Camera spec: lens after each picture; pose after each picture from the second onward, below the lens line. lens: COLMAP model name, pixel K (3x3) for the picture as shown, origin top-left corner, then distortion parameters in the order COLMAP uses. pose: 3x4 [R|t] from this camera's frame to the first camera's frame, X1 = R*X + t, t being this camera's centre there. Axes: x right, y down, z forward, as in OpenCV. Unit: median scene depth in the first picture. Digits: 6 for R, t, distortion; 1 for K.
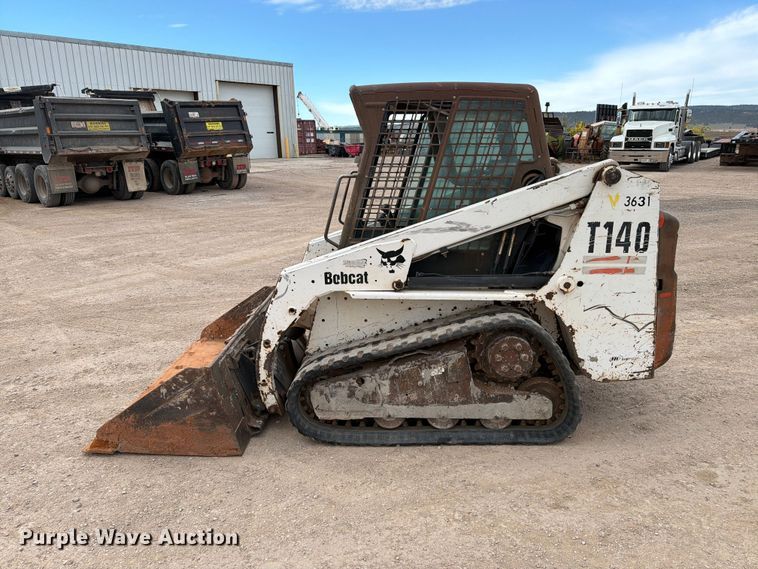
lens RADIAL K [[534.0, 0, 380.1], [0, 534.0, 278.8], [0, 0, 1]] dist [0.064513, -0.079613]
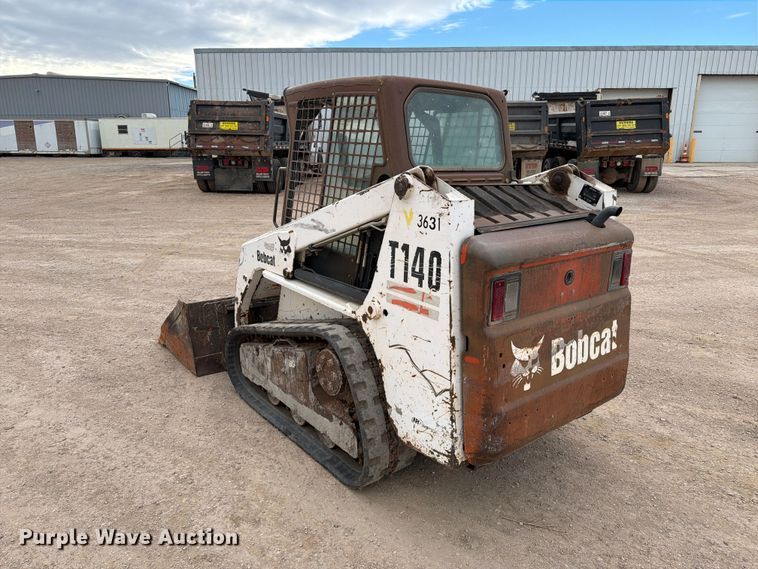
lens RADIAL K [[538.3, 0, 380.0], [0, 538.3, 265.8], [0, 0, 1]] dist [0.058619, -0.069158]
pose [[0.642582, 0.187596, -0.742897, 0.943918], [-0.204813, 0.976339, 0.069387, -0.114447], [0.738336, 0.107568, 0.665800, 0.418899]]
